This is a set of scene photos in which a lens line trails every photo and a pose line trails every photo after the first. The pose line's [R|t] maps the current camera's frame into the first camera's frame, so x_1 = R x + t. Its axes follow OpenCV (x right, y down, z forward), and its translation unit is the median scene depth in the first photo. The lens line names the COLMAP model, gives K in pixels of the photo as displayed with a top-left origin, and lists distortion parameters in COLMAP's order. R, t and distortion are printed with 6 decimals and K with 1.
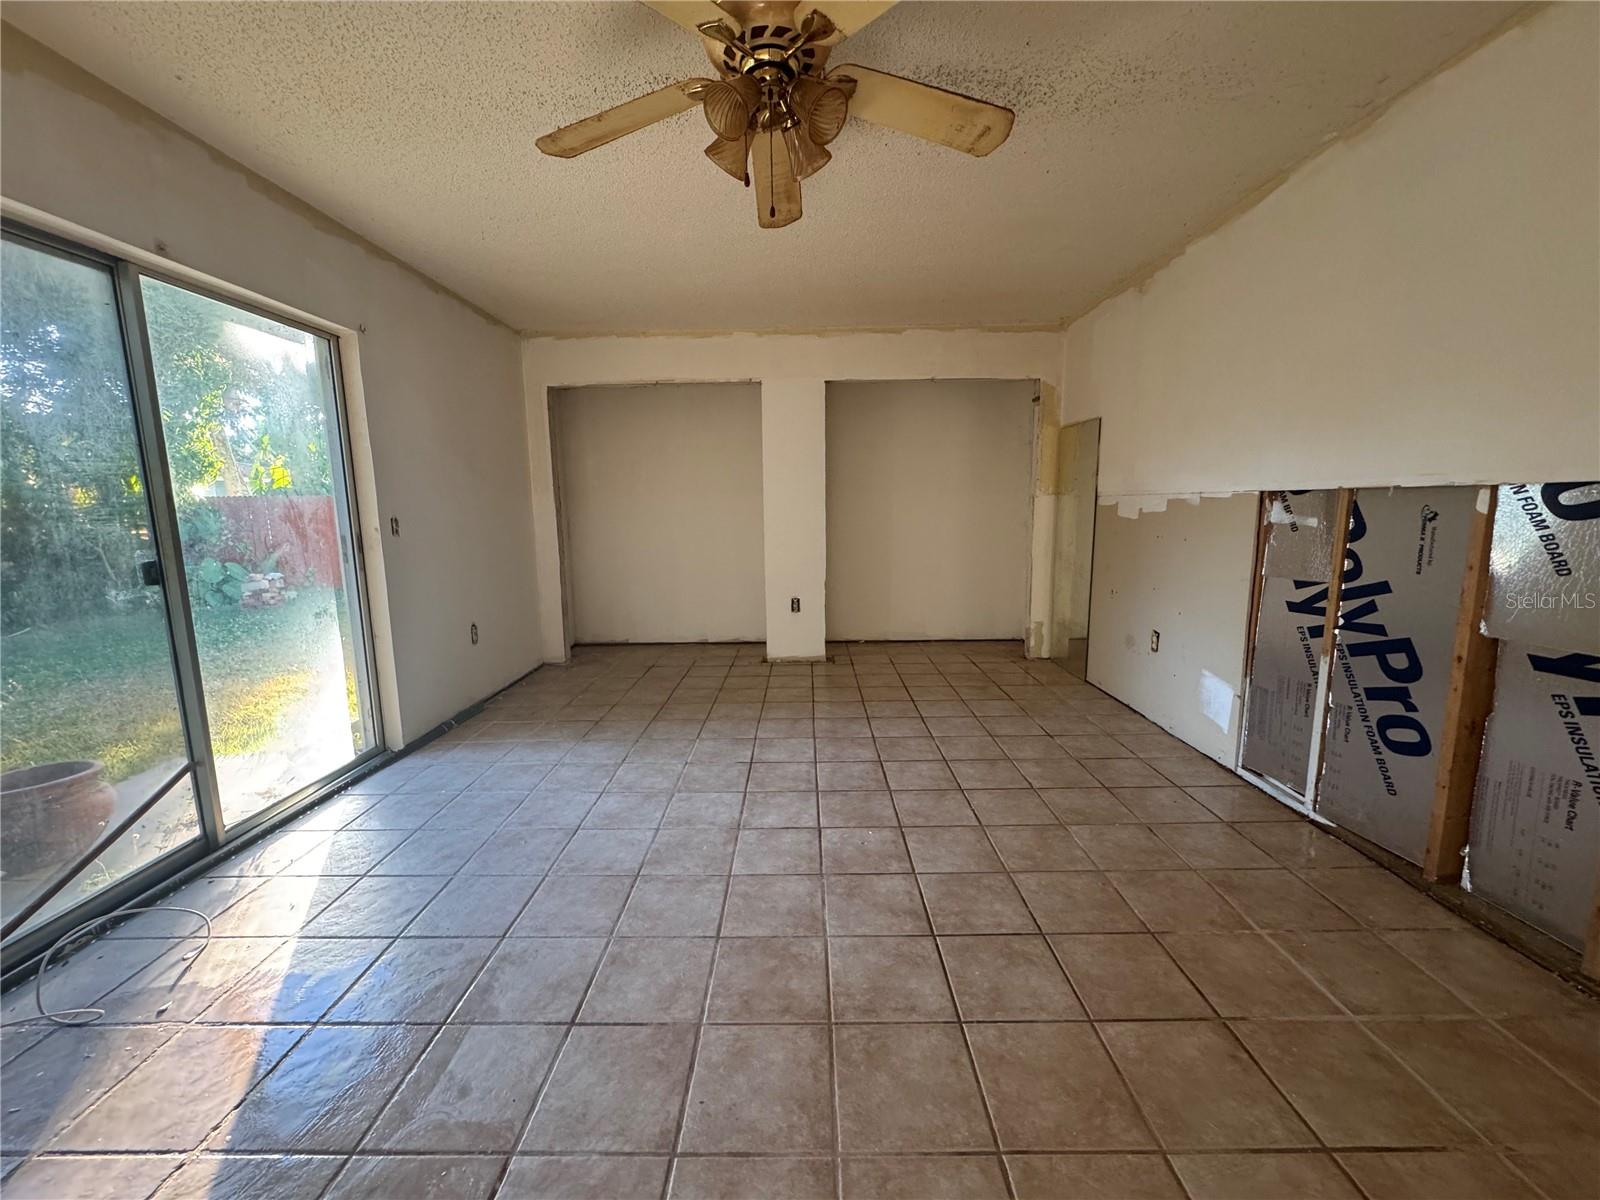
lens RADIAL K [[634.8, 0, 802.6], [0, 634.8, 600.7], [0, 0, 1]] dist [-0.001135, 0.000188]
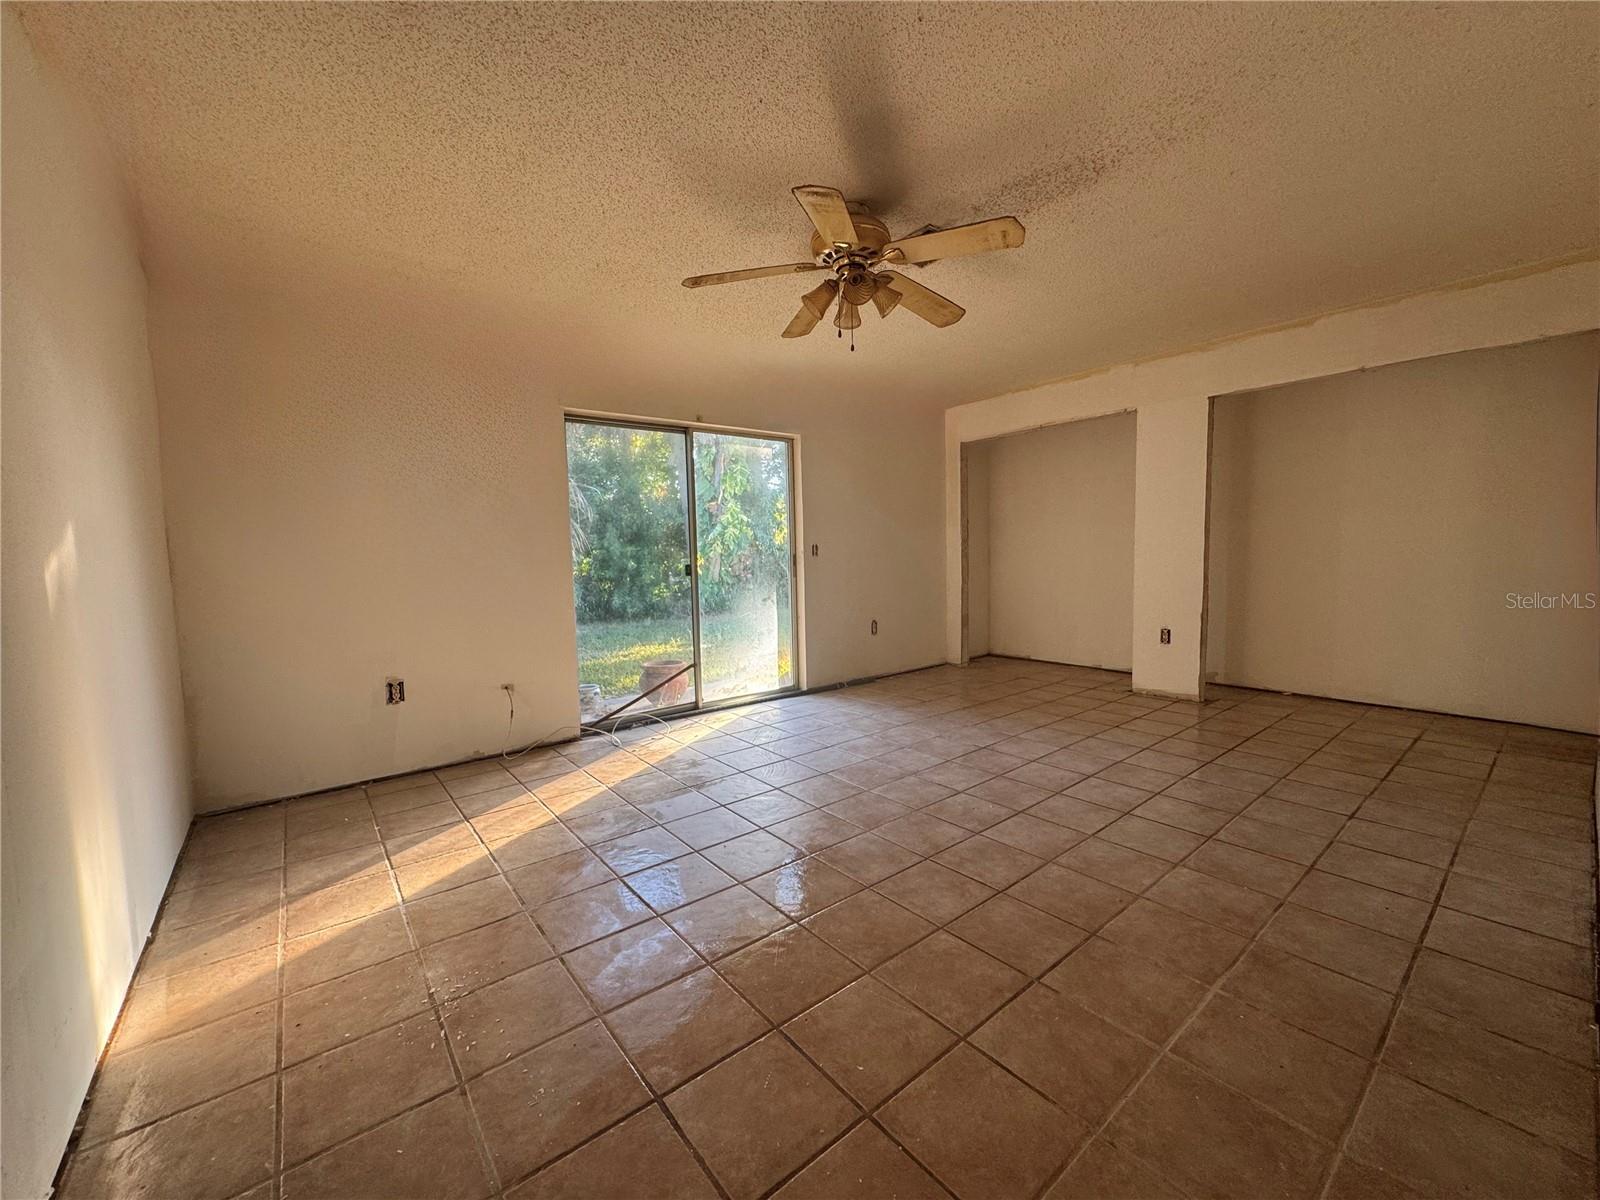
lens RADIAL K [[634.8, 0, 799.2], [0, 634.8, 600.0], [0, 0, 1]] dist [-0.001135, 0.000188]
pose [[0.631060, 0.057673, -0.773587, 0.607039], [-0.100389, 0.994918, -0.007720, 0.025128], [0.769211, 0.082532, 0.633643, -0.035961]]
